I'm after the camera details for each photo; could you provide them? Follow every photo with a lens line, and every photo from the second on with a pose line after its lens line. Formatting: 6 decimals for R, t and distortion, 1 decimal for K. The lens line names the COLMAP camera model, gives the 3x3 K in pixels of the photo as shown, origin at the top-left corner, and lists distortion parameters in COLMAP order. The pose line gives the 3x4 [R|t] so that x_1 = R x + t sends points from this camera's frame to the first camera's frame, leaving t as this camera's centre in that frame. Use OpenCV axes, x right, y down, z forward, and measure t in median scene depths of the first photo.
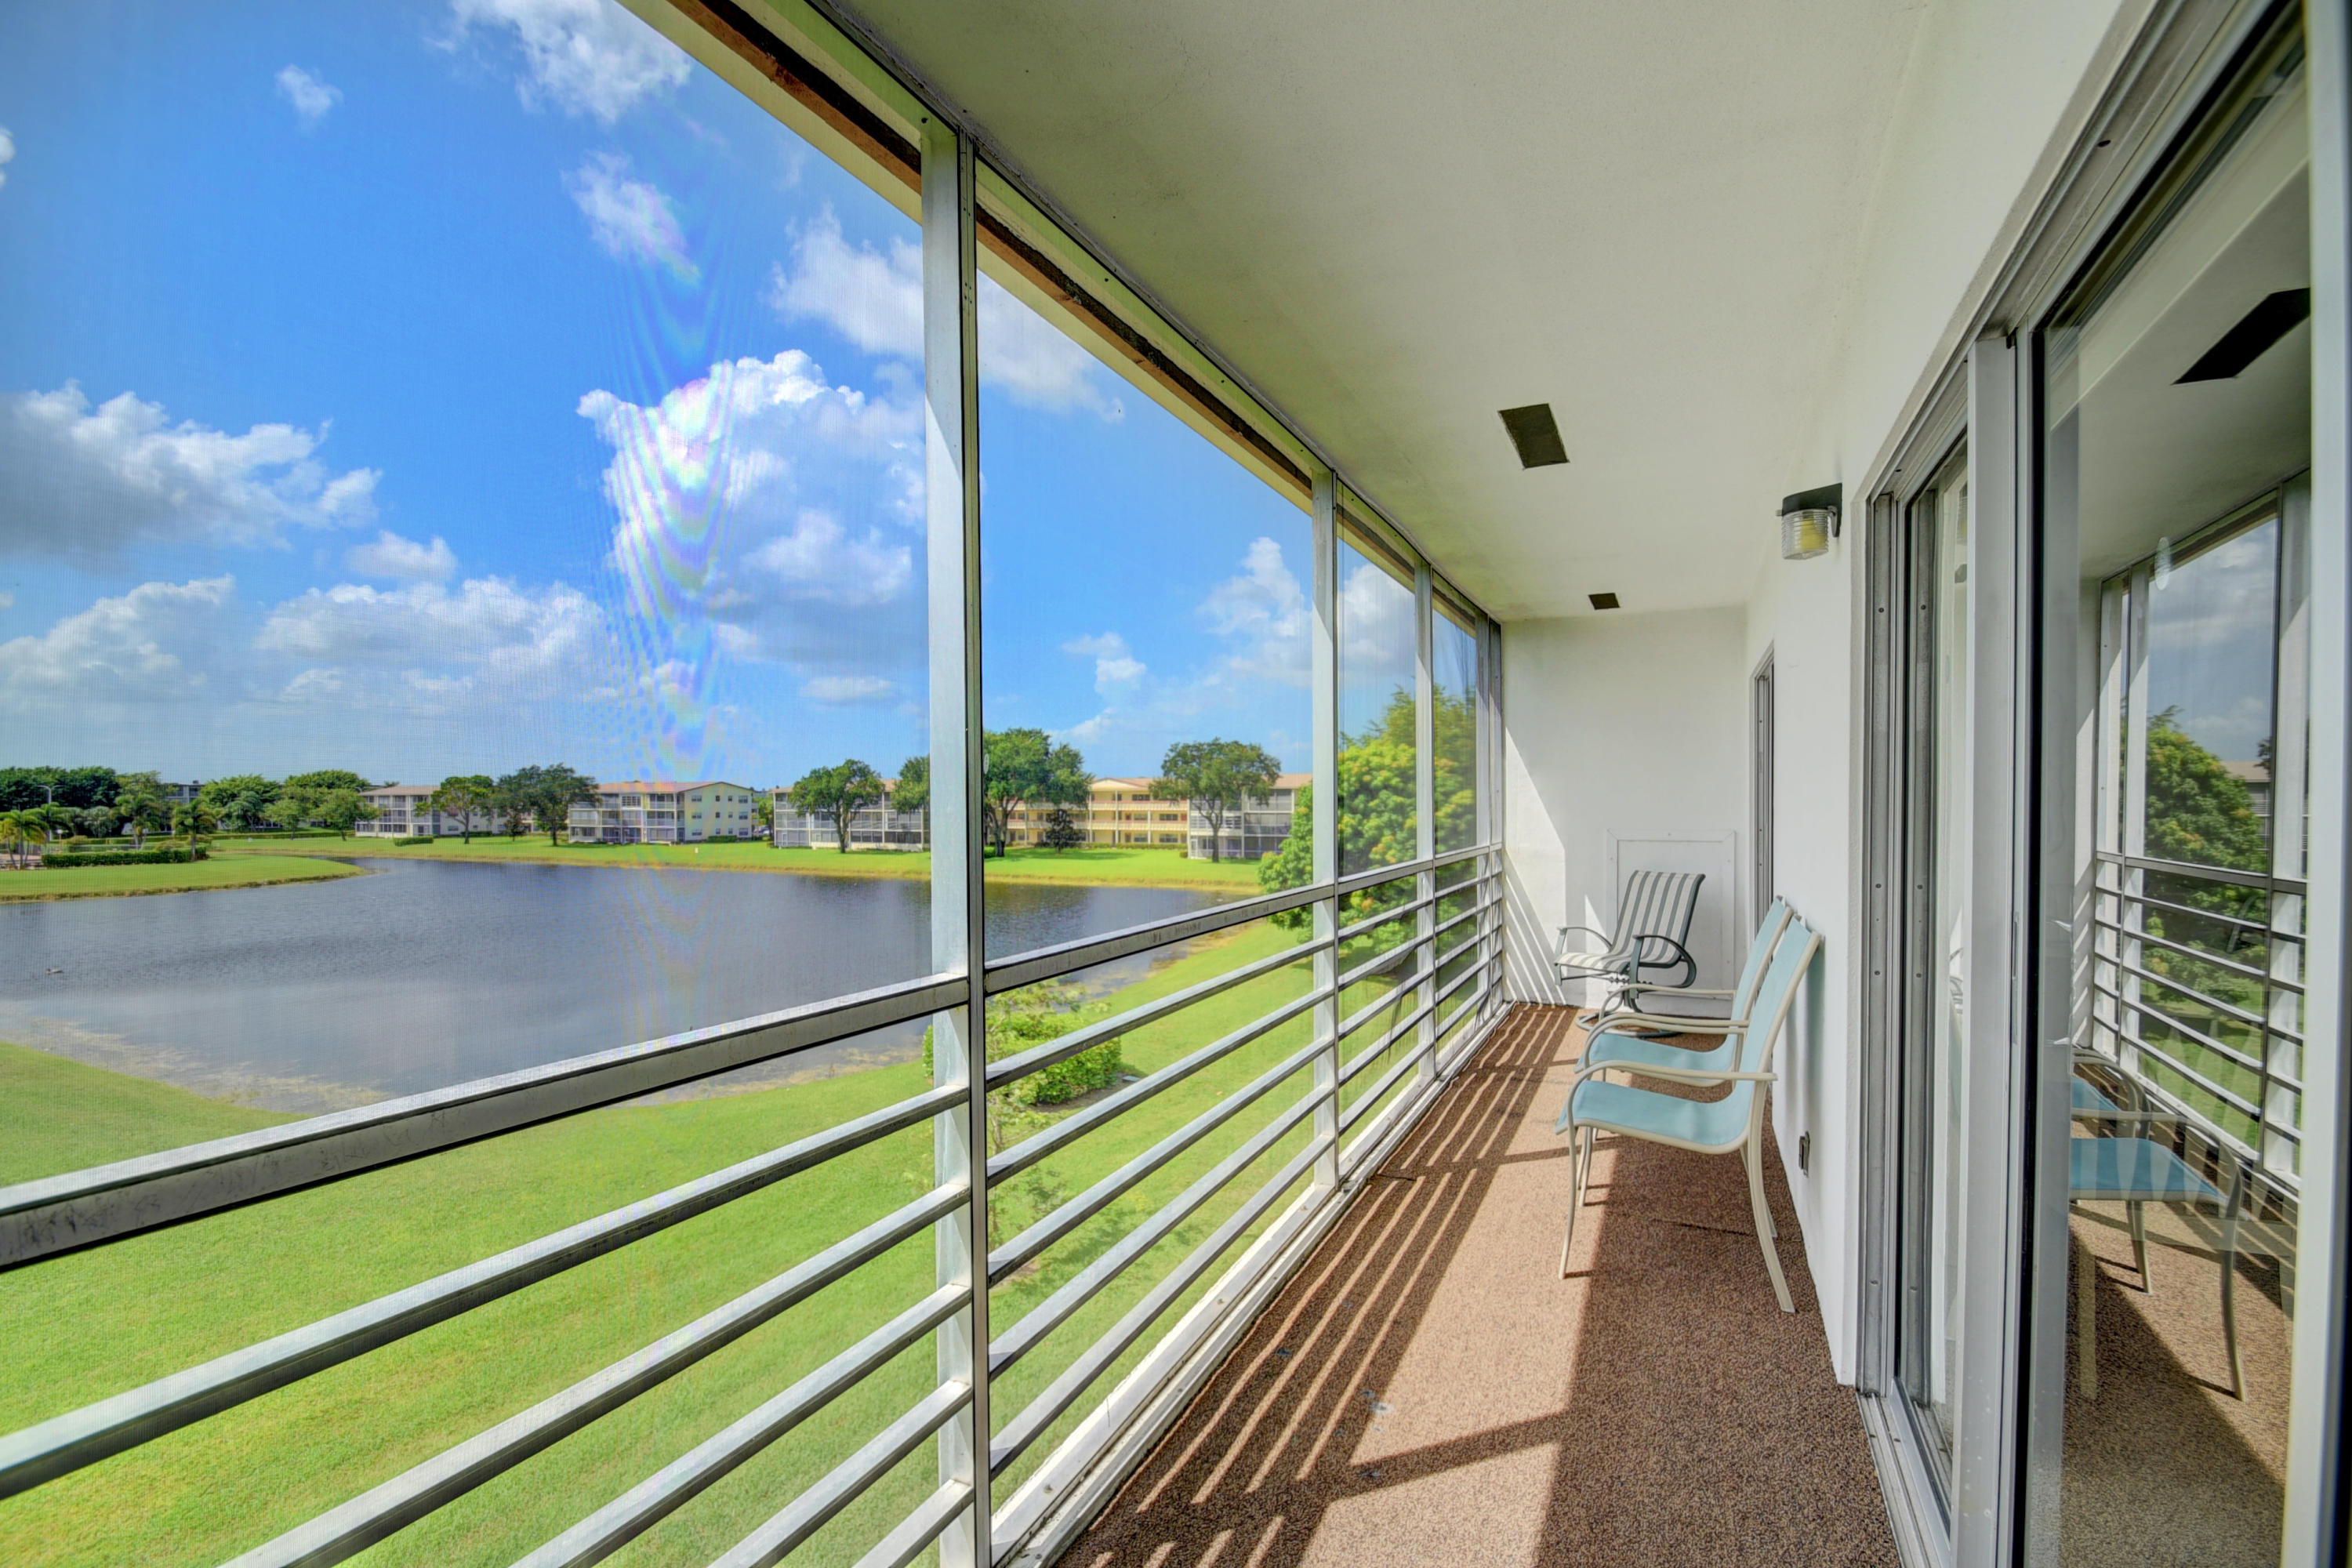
lens RADIAL K [[1026.8, 0, 1184.9], [0, 1026.8, 818.9], [0, 0, 1]] dist [0.015934, -0.018293]
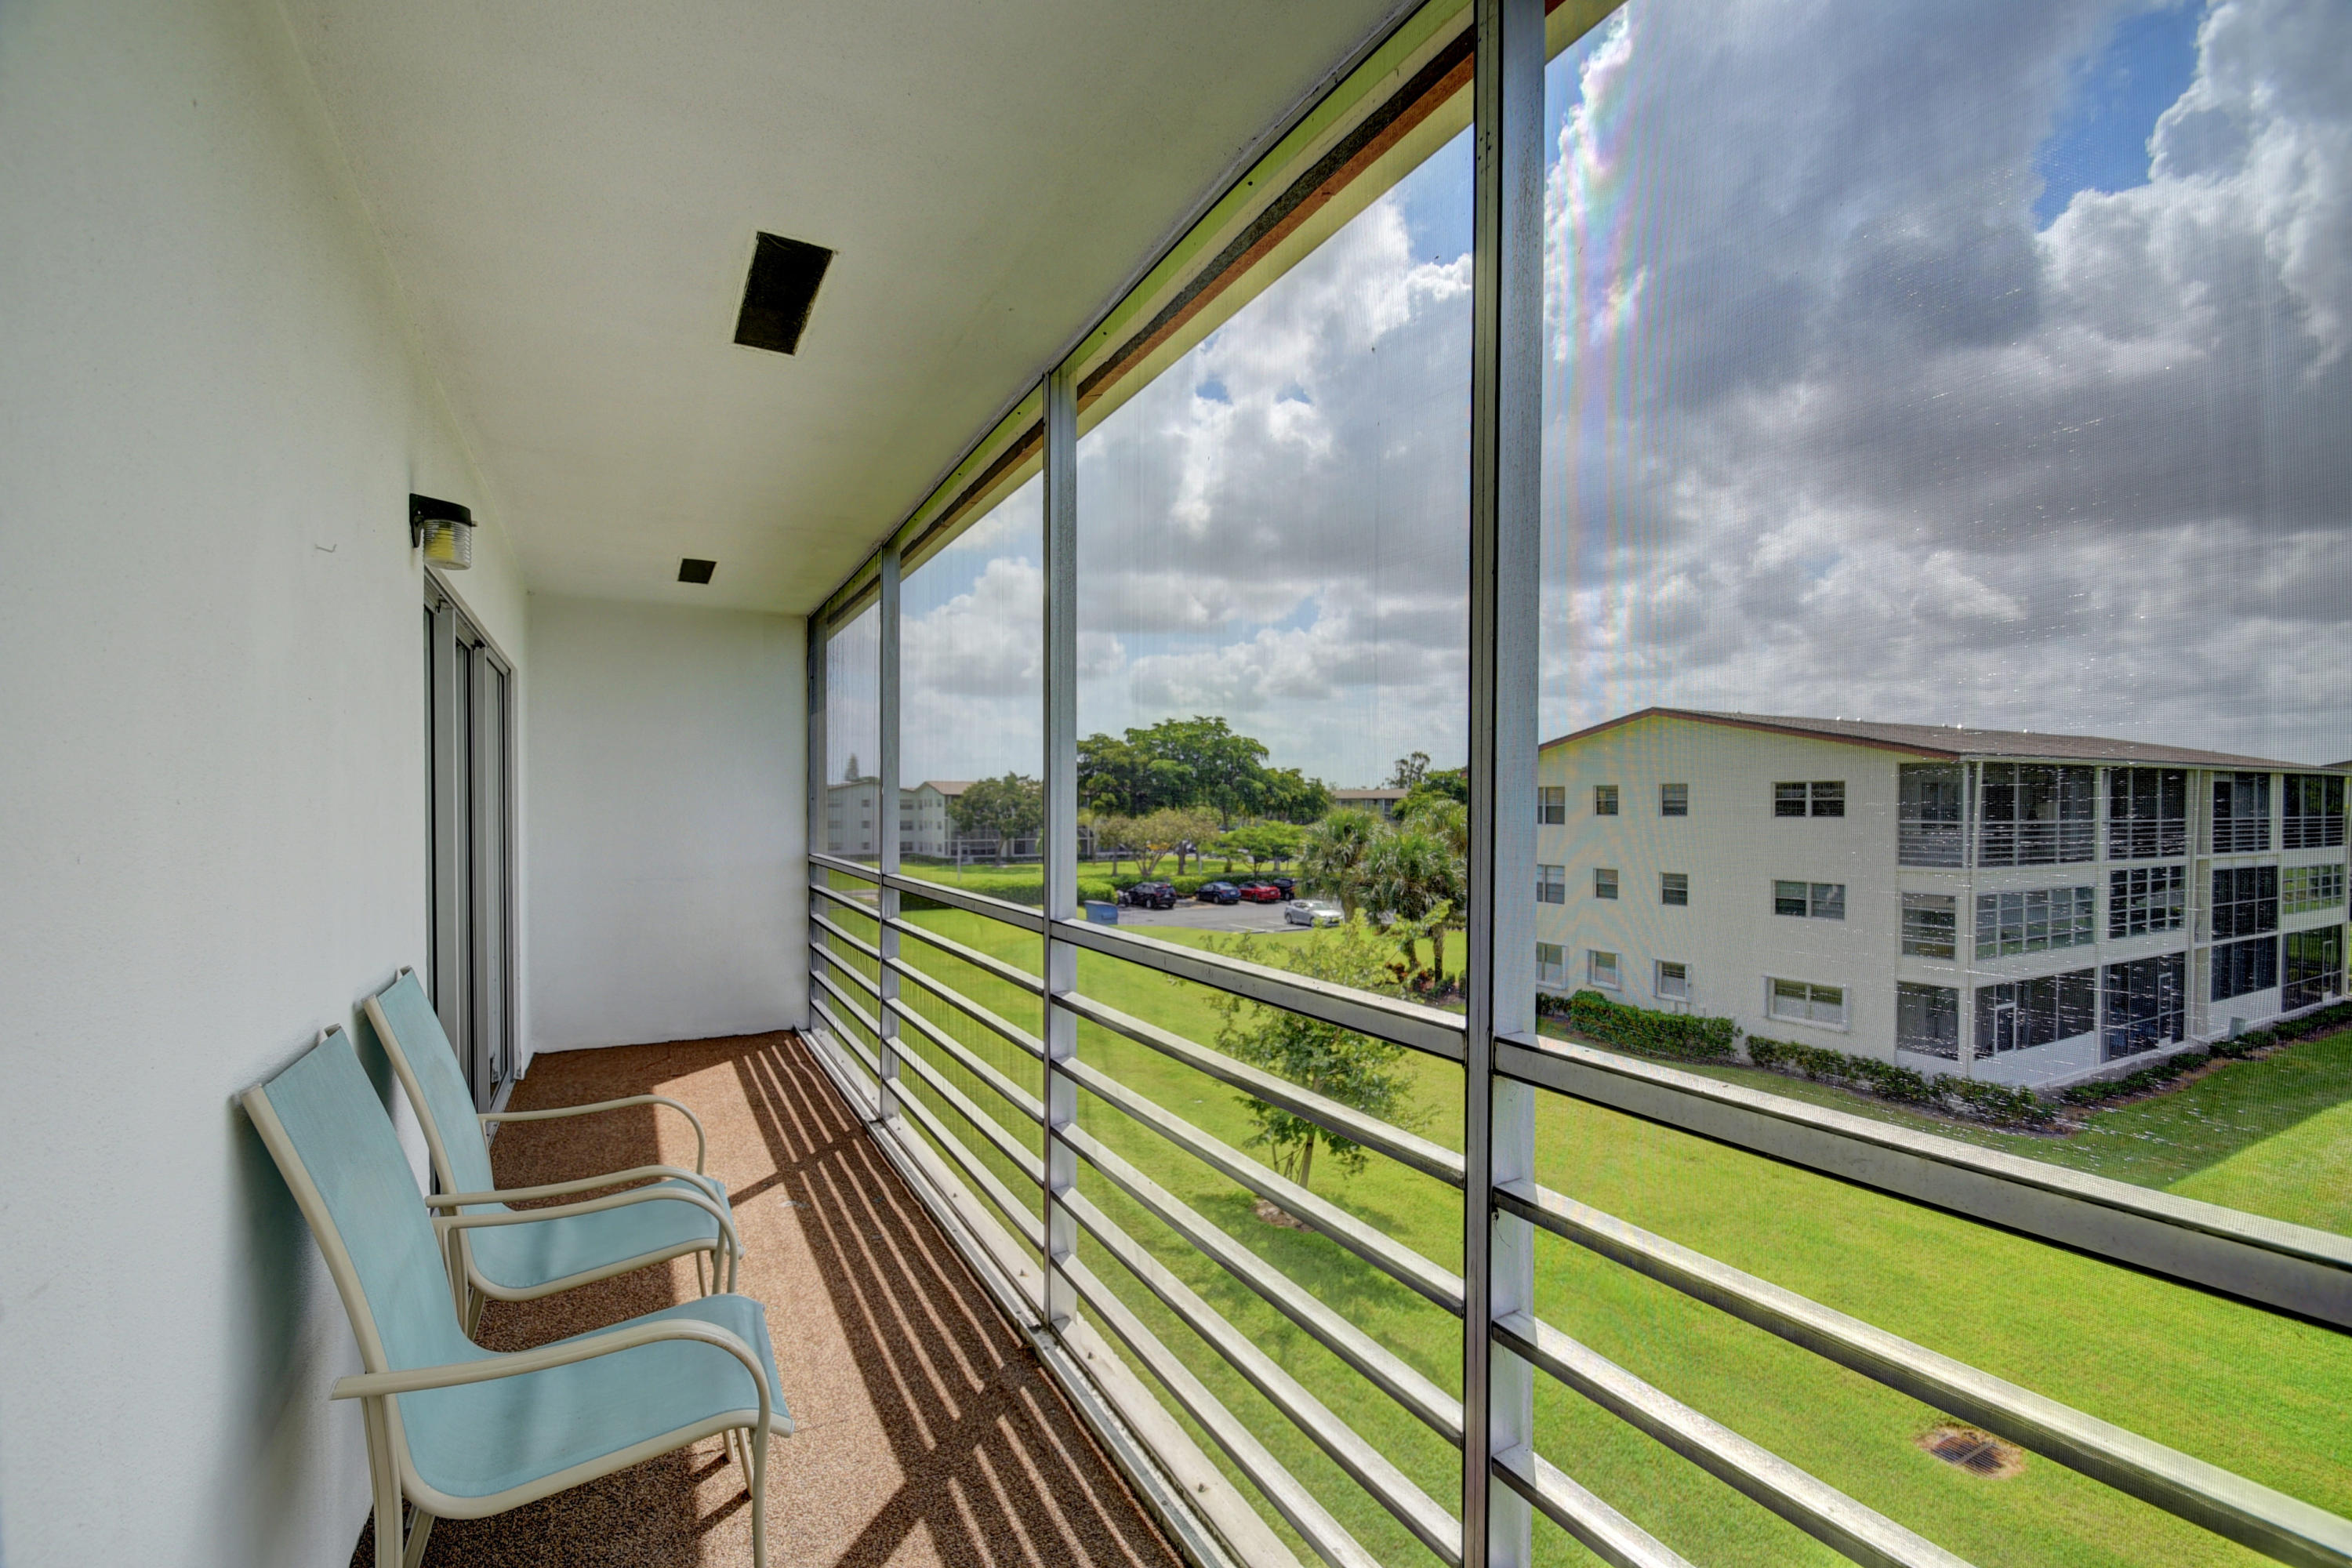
lens RADIAL K [[1026.8, 0, 1184.9], [0, 1026.8, 818.9], [0, 0, 1]] dist [0.015934, -0.018293]
pose [[-0.579043, 0.016027, -0.815140, 0.081442], [-0.017840, 0.999318, 0.032322, -0.004381], [0.815102, 0.033258, -0.578362, 0.175641]]
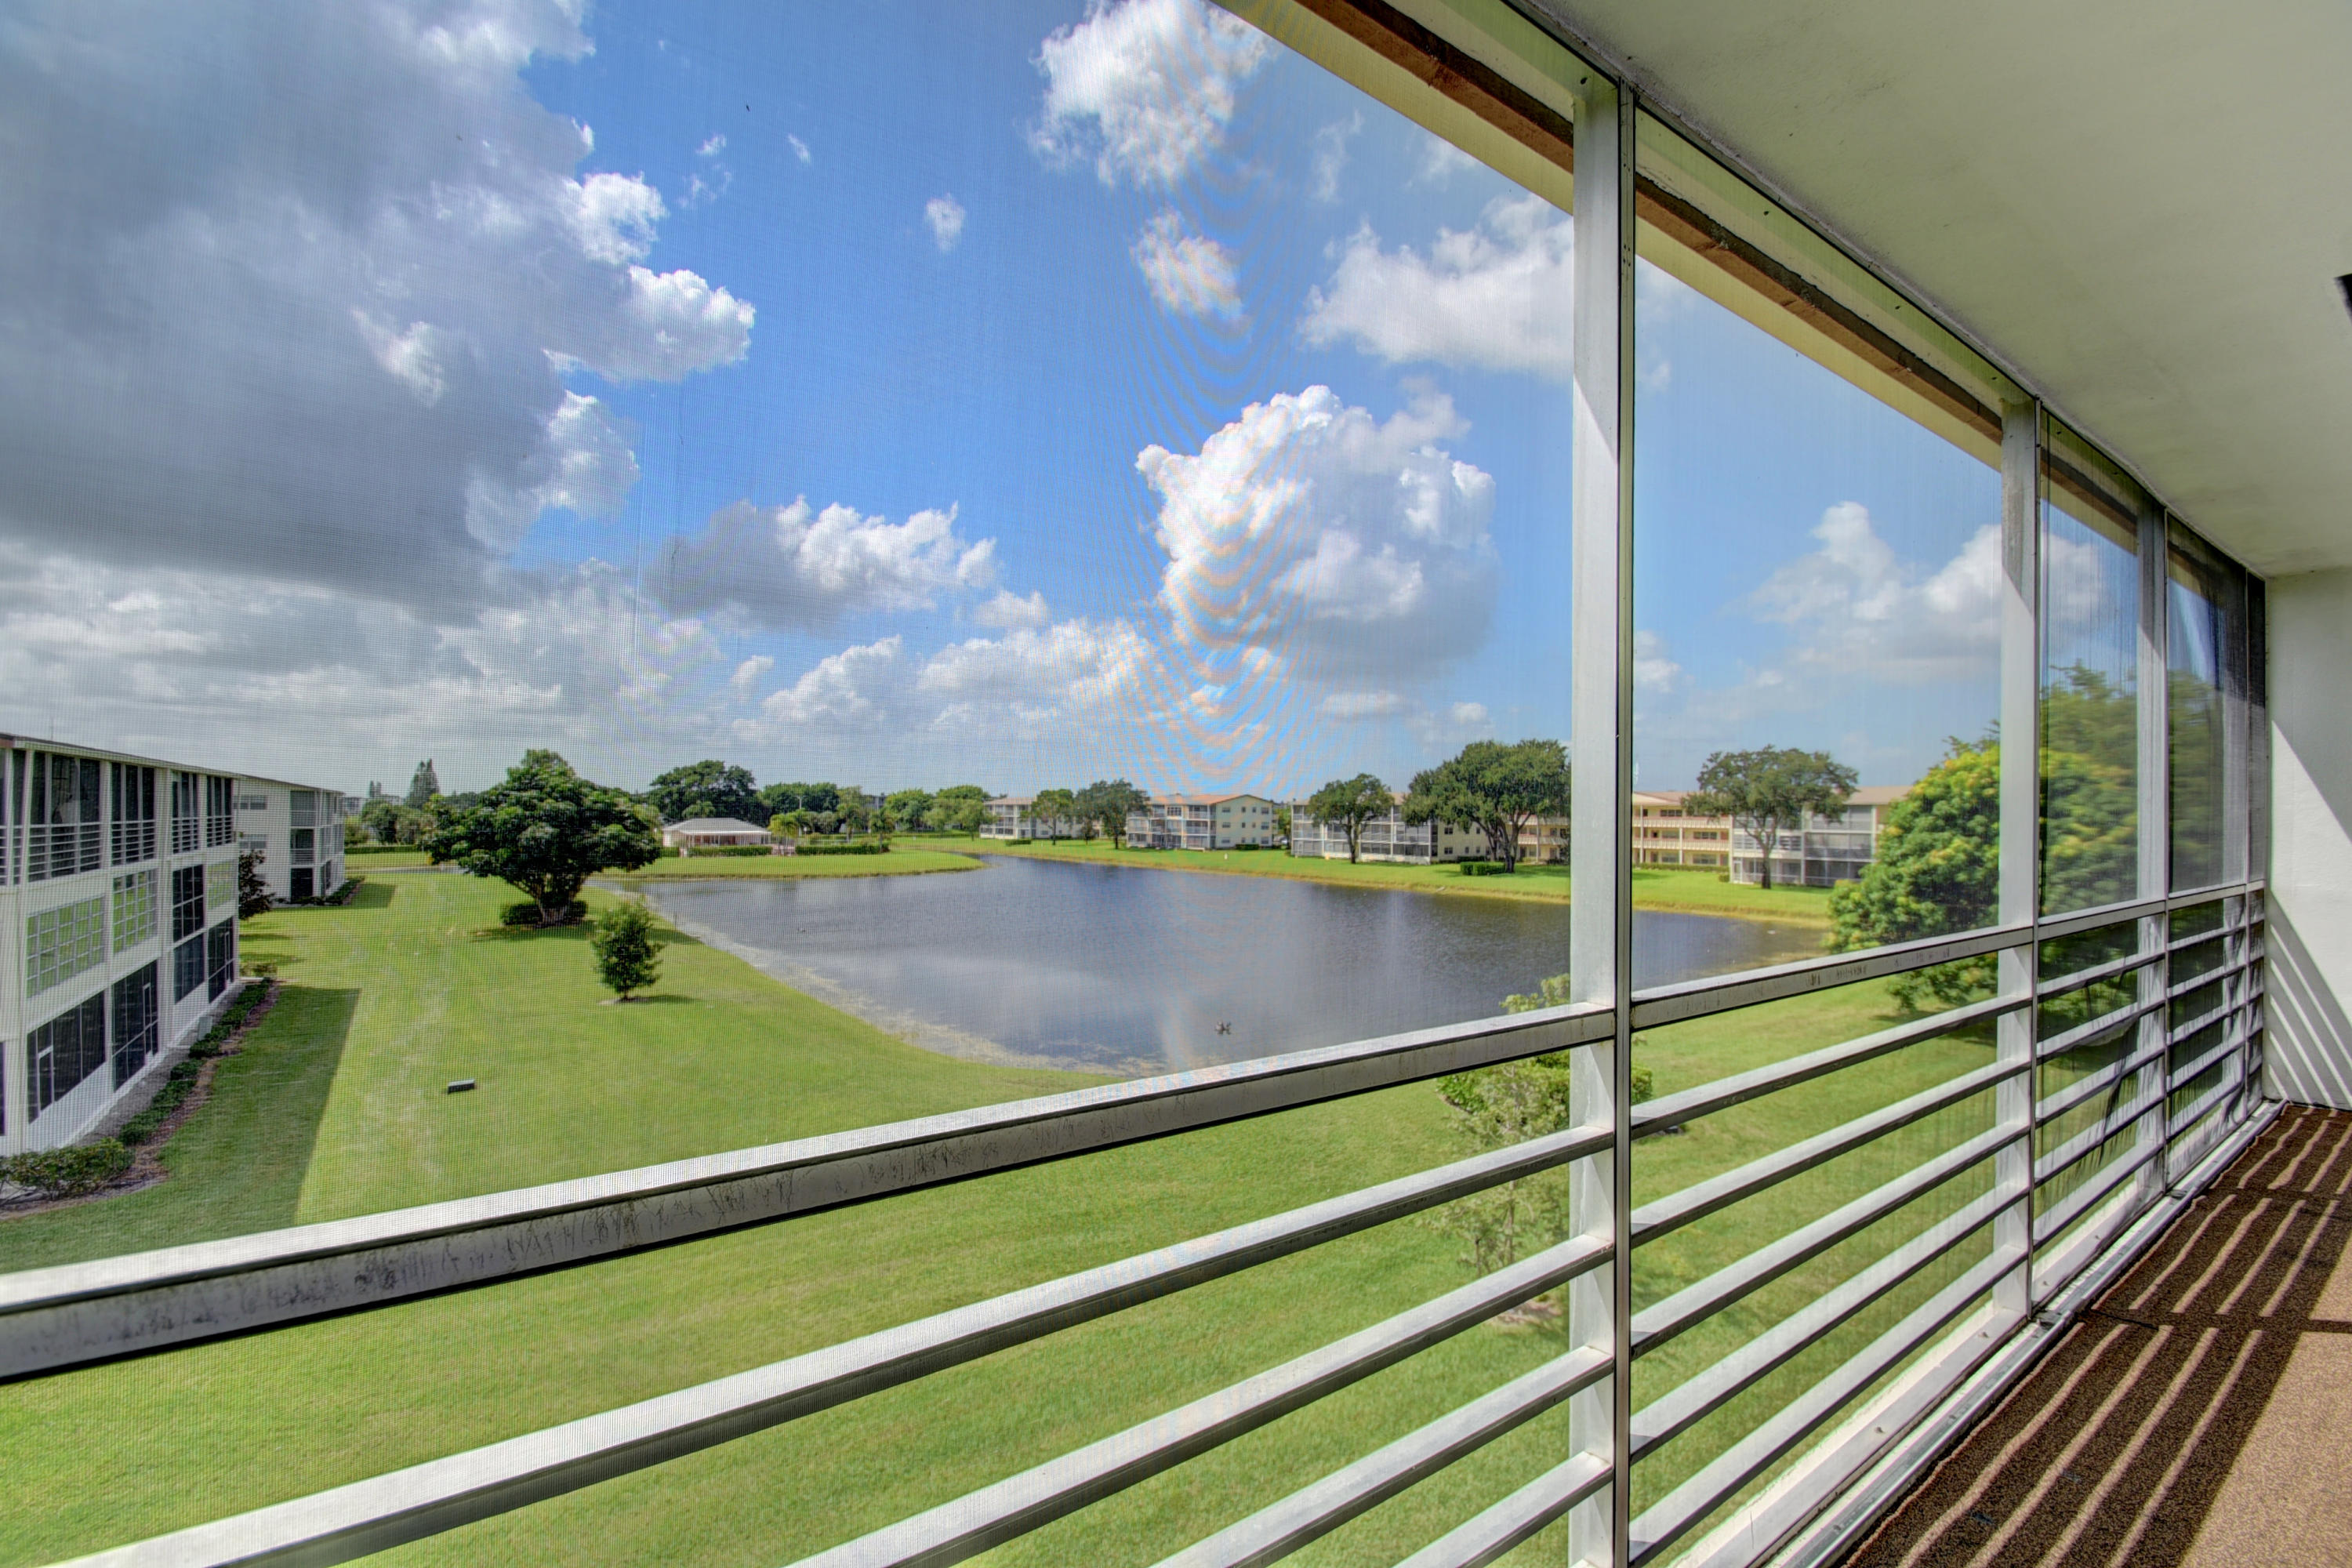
lens RADIAL K [[1026.8, 0, 1184.9], [0, 1026.8, 818.9], [0, 0, 1]] dist [0.015934, -0.018293]
pose [[0.886207, 0.013220, -0.463100, -0.007474], [-0.019219, 0.999781, -0.008239, 0.000089], [0.462890, 0.016201, 0.886268, 0.001321]]
